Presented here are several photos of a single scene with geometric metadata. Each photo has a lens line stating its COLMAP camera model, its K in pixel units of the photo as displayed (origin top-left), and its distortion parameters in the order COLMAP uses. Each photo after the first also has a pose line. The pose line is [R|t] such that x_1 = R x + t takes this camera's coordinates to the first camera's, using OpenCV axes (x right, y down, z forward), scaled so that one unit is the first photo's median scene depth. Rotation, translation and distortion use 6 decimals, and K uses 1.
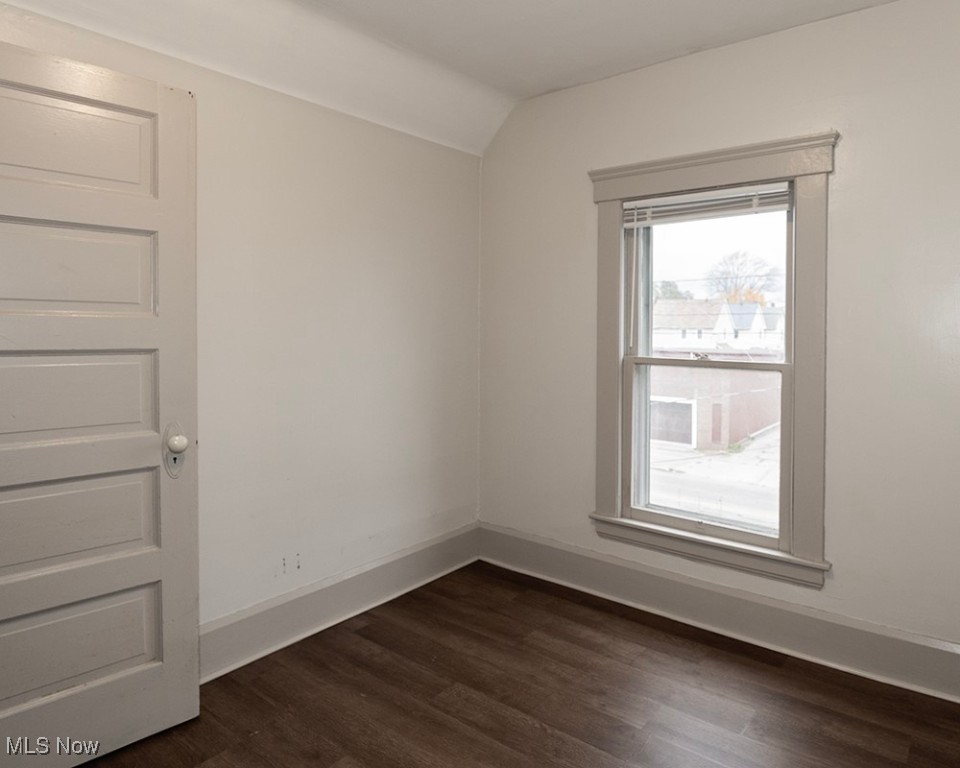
lens RADIAL K [[693.8, 0, 479.4], [0, 693.8, 343.3], [0, 0, 1]] dist [-0.004187, -0.026586]
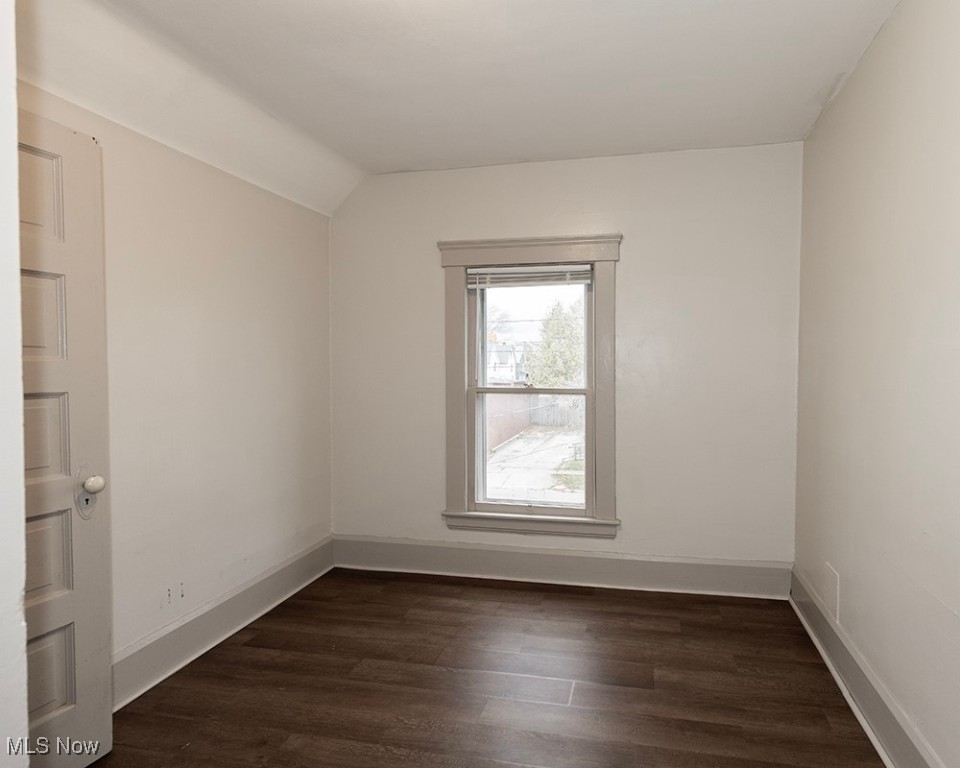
lens RADIAL K [[704.3, 0, 480.0], [0, 704.3, 384.0], [0, 0, 1]] dist [0.003271, -0.002336]
pose [[0.880929, -0.025540, 0.472558, -0.410805], [0.020544, 0.999665, 0.015730, -0.007555], [-0.472802, -0.004149, 0.881159, -0.179401]]
